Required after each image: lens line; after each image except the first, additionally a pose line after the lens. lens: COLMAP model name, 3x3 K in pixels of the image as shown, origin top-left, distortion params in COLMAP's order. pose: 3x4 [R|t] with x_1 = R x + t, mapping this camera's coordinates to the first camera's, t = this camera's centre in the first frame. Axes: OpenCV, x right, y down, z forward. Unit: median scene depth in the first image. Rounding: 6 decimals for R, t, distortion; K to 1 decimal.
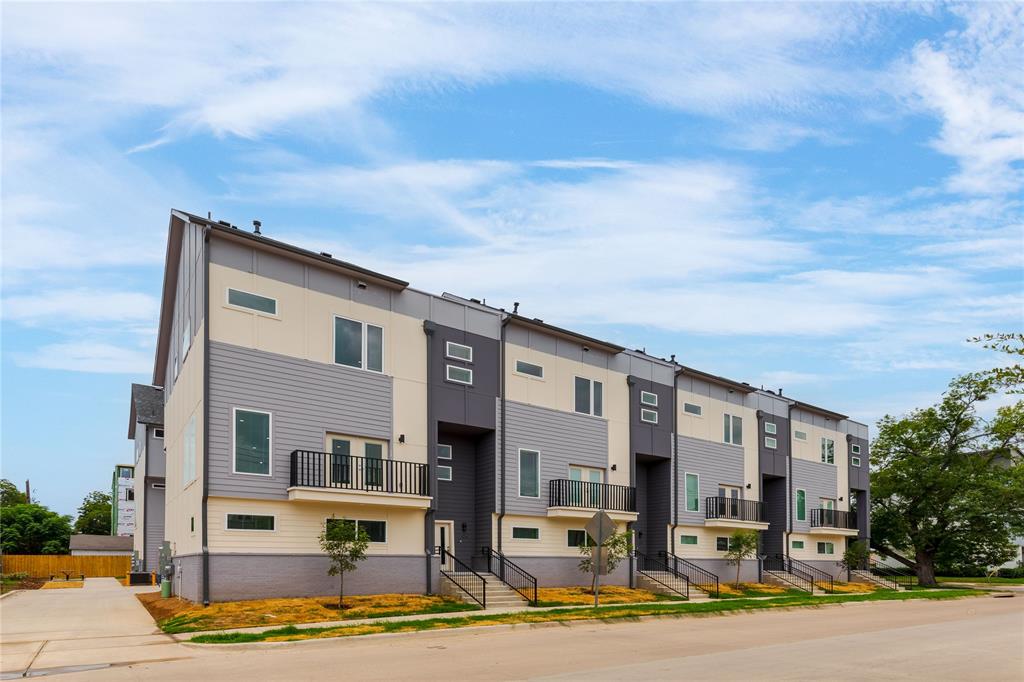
lens RADIAL K [[639.2, 0, 512.0], [0, 639.2, 341.0], [0, 0, 1]] dist [0.006855, 0.001560]
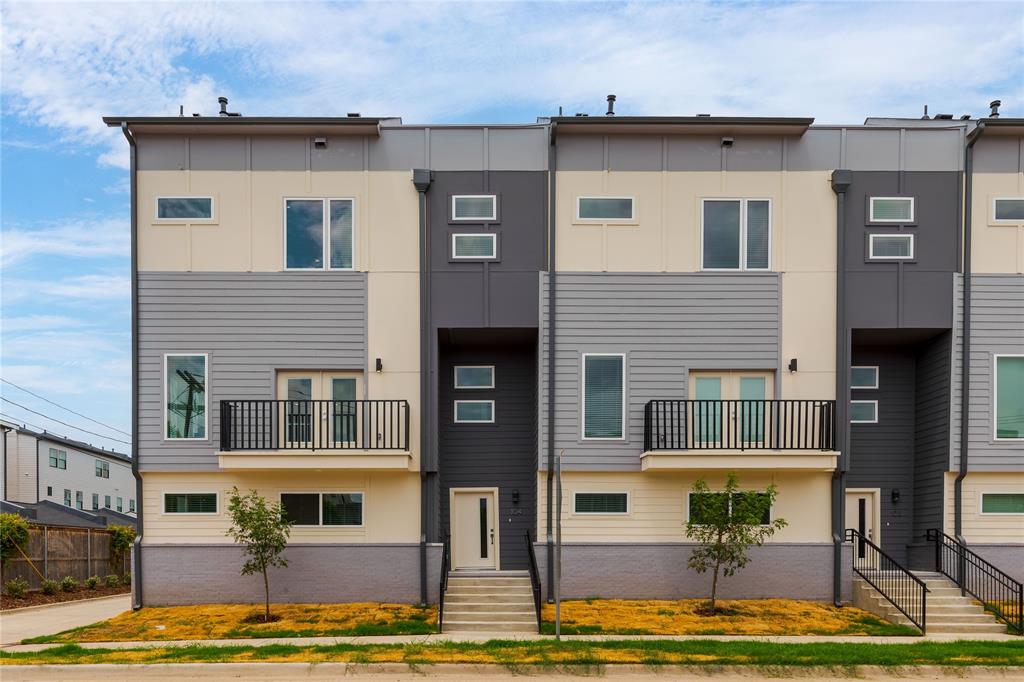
lens RADIAL K [[909.5, 0, 512.0], [0, 909.5, 341.0], [0, 0, 1]] dist [-0.007839, 0.072594]
pose [[0.774901, -0.148410, -0.614413, 0.423116], [0.209679, 0.977359, 0.028370, 0.115459], [0.596292, -0.150813, 0.788474, 0.328944]]
